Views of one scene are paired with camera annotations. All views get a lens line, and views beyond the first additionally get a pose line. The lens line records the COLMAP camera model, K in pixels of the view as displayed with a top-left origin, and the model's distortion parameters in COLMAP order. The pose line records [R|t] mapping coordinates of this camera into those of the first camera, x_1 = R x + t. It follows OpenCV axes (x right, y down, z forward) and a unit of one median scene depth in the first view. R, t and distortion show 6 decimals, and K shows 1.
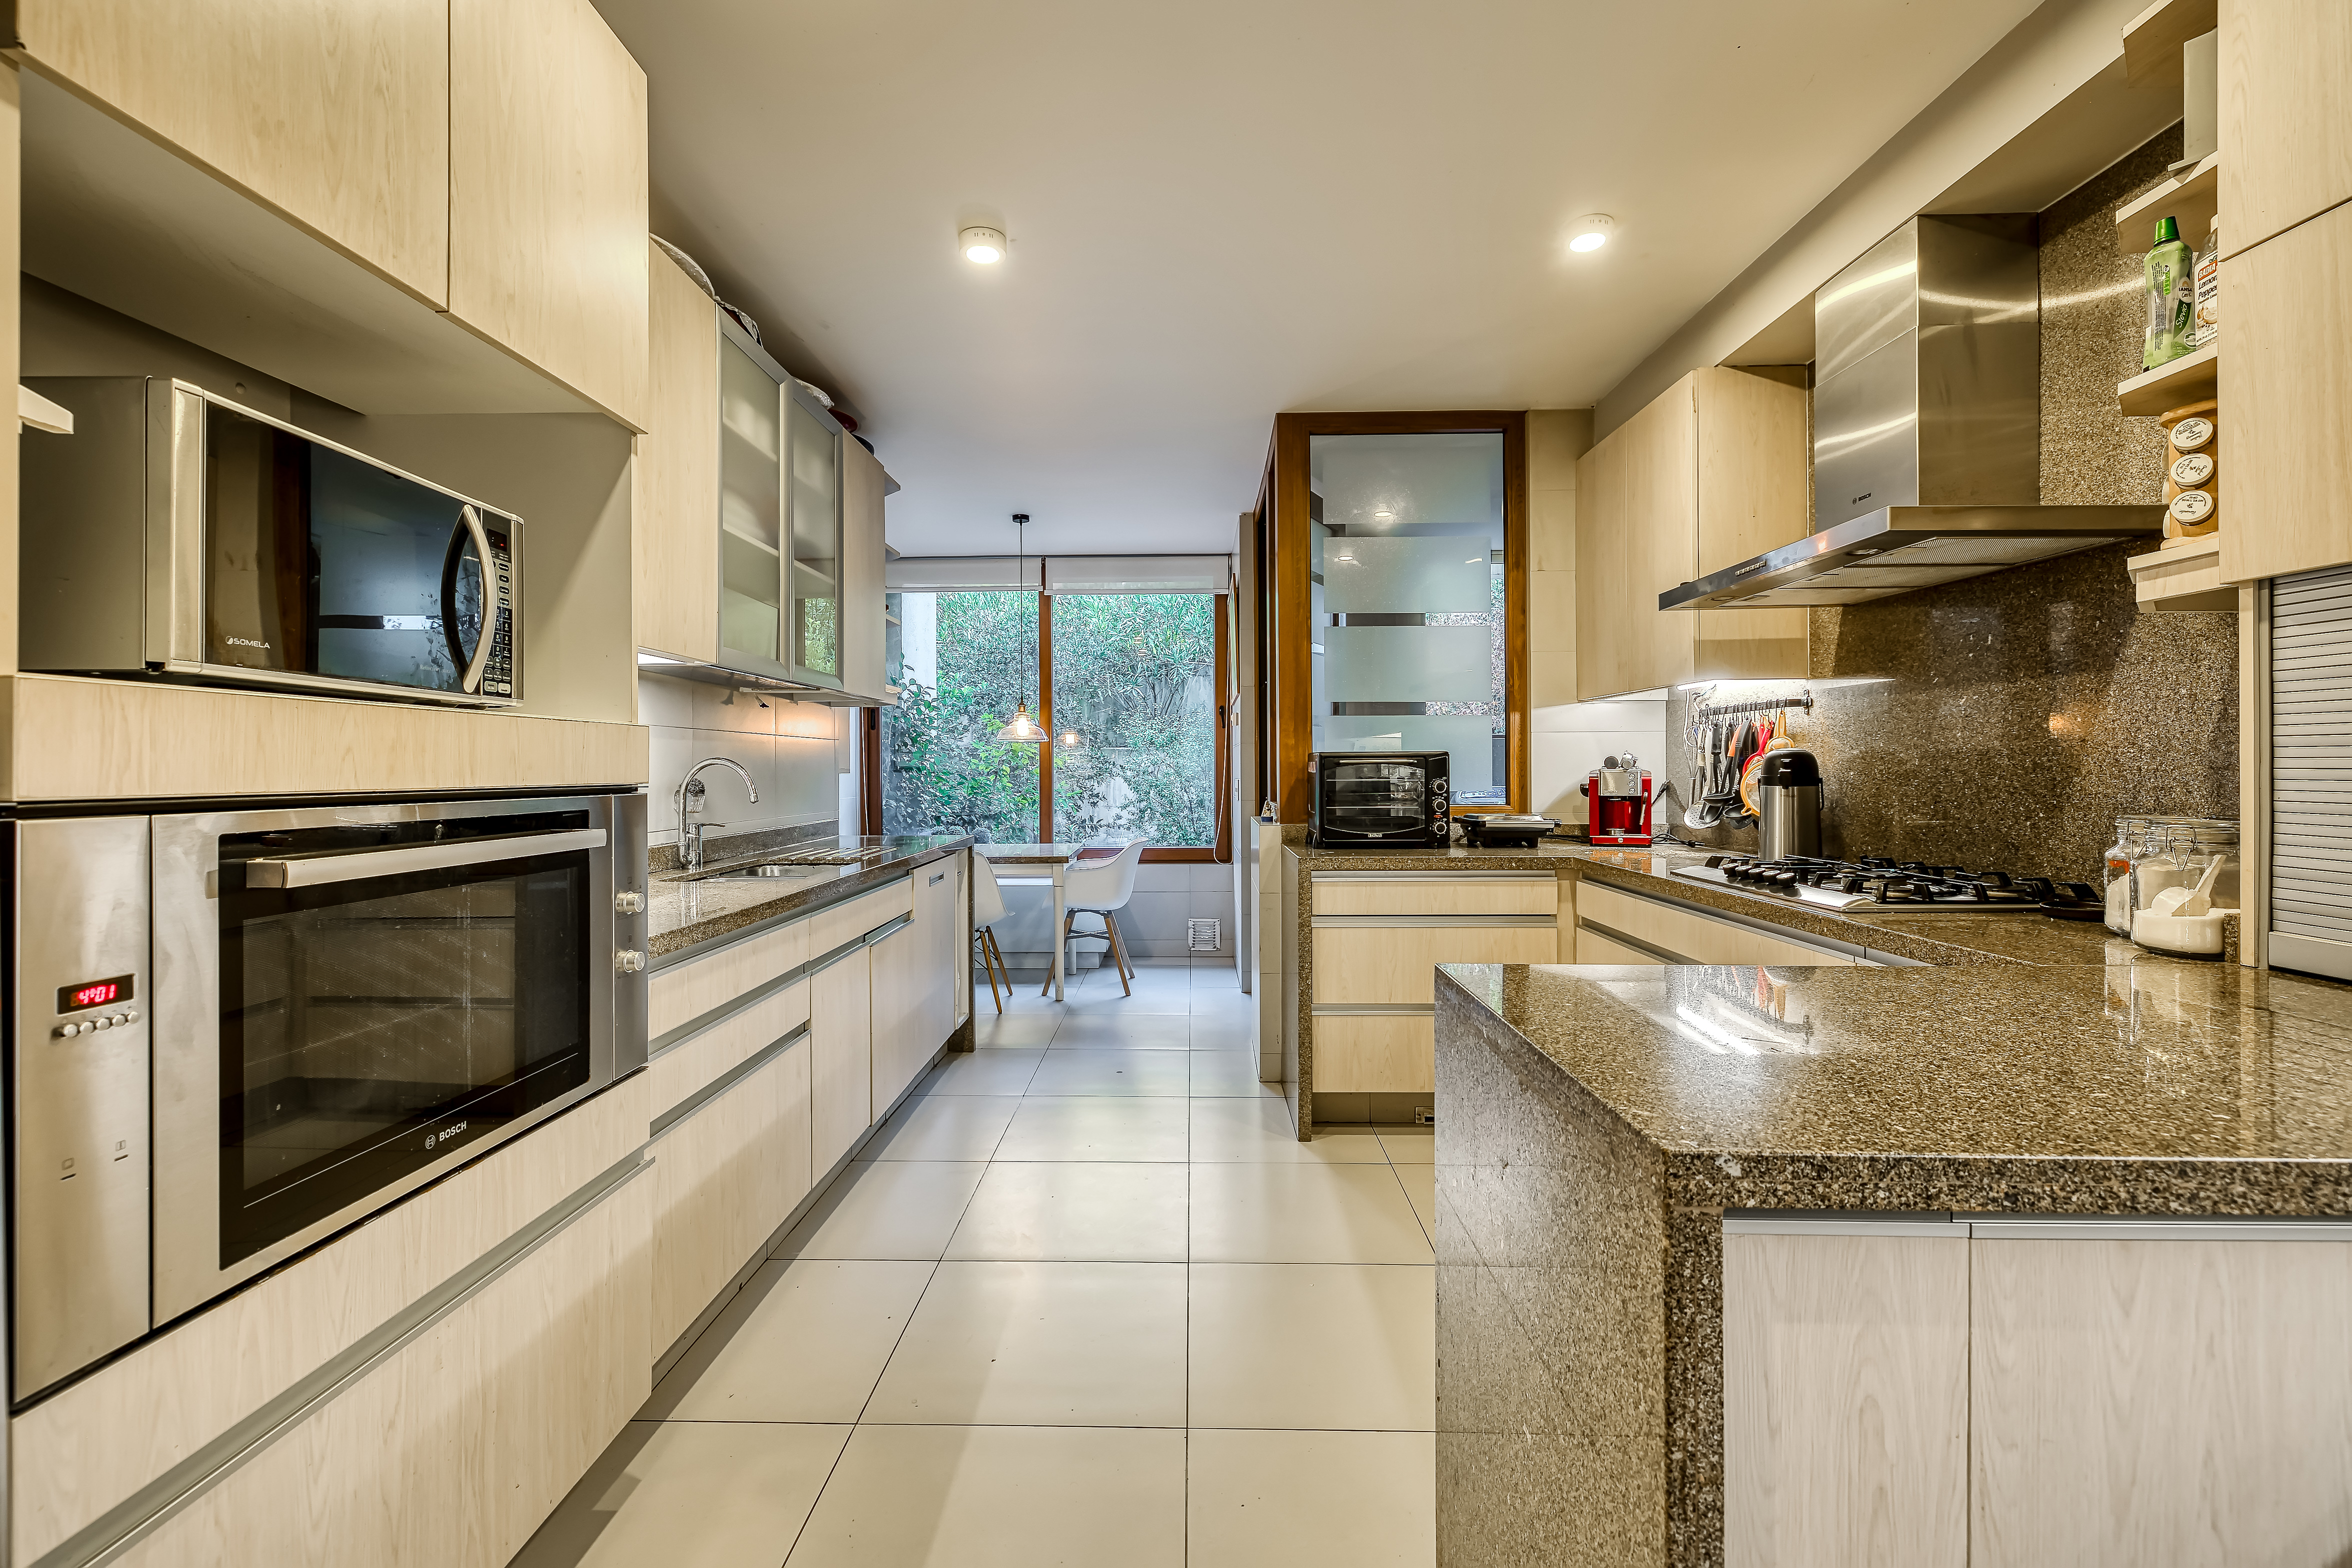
lens RADIAL K [[1005.1, 0, 1175.3], [0, 1005.1, 774.5], [0, 0, 1]] dist [-0.000805, 0.001094]
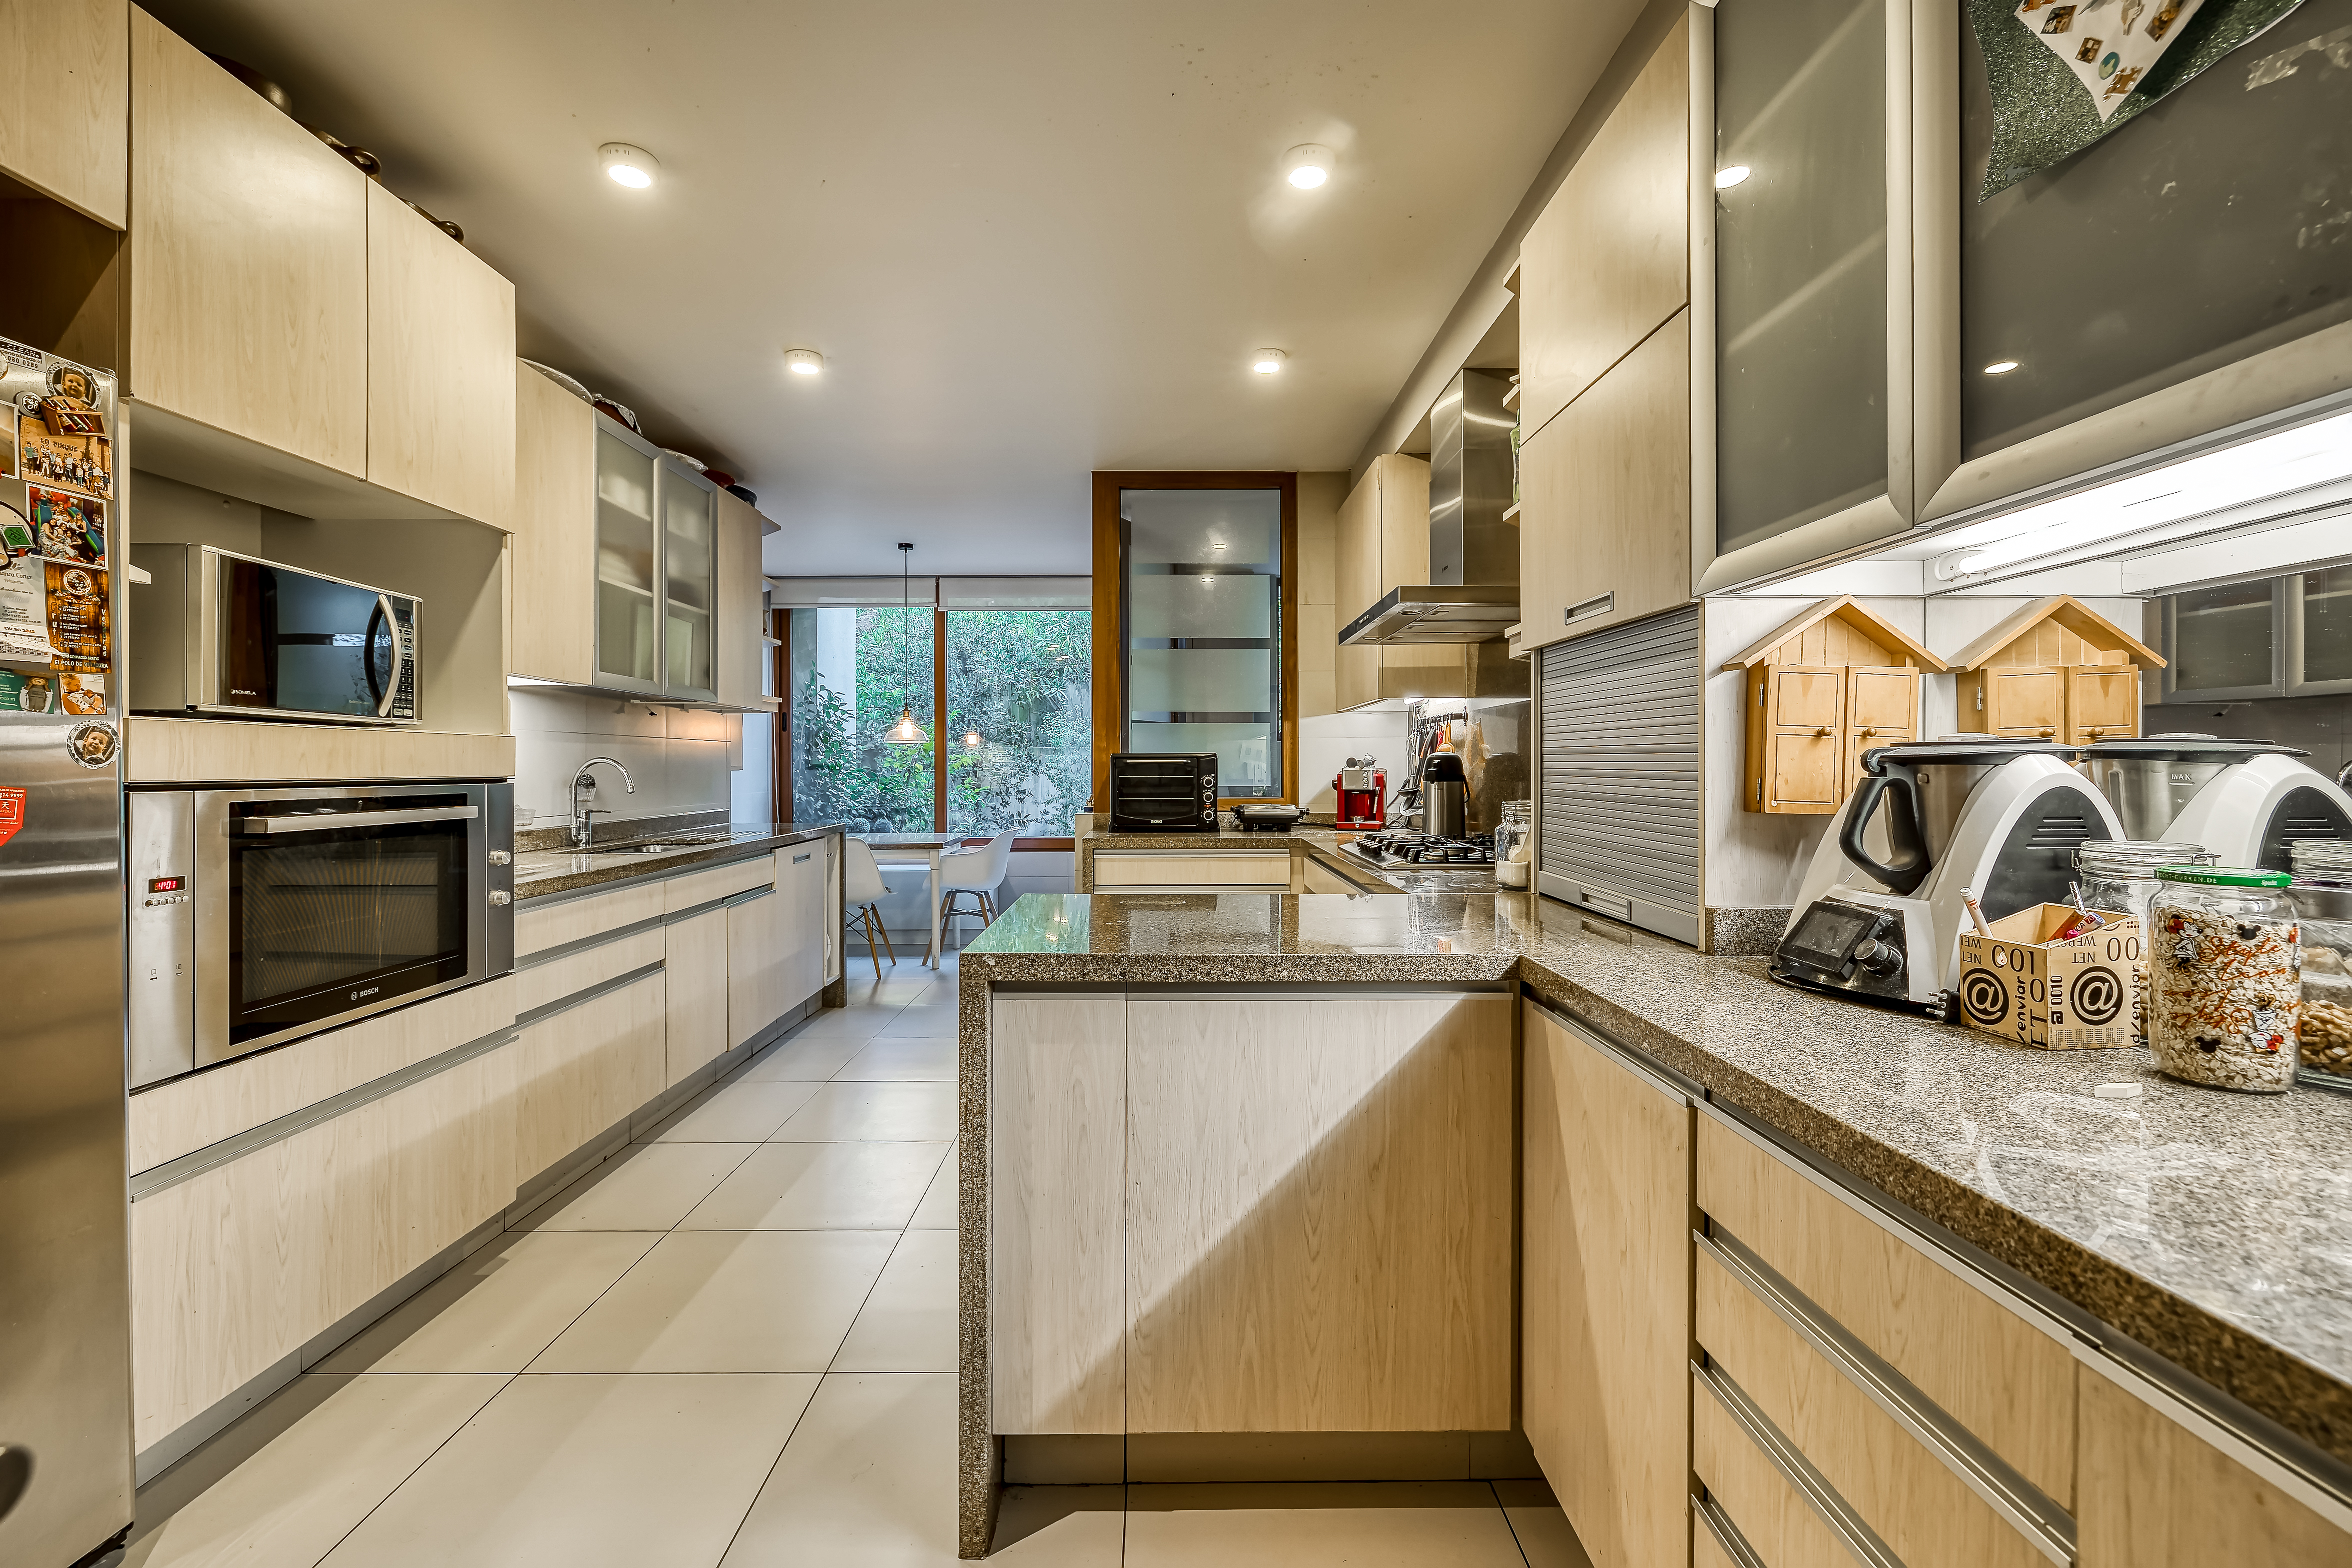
lens RADIAL K [[1005.1, 0, 1173.6], [0, 1005.1, 773.6], [0, 0, 1]] dist [-0.000805, 0.001094]
pose [[0.999625, 0.001704, 0.027313, 0.278761], [-0.001721, 0.999998, 0.000567, 0.001565], [-0.027312, -0.000614, 0.999627, -0.342254]]
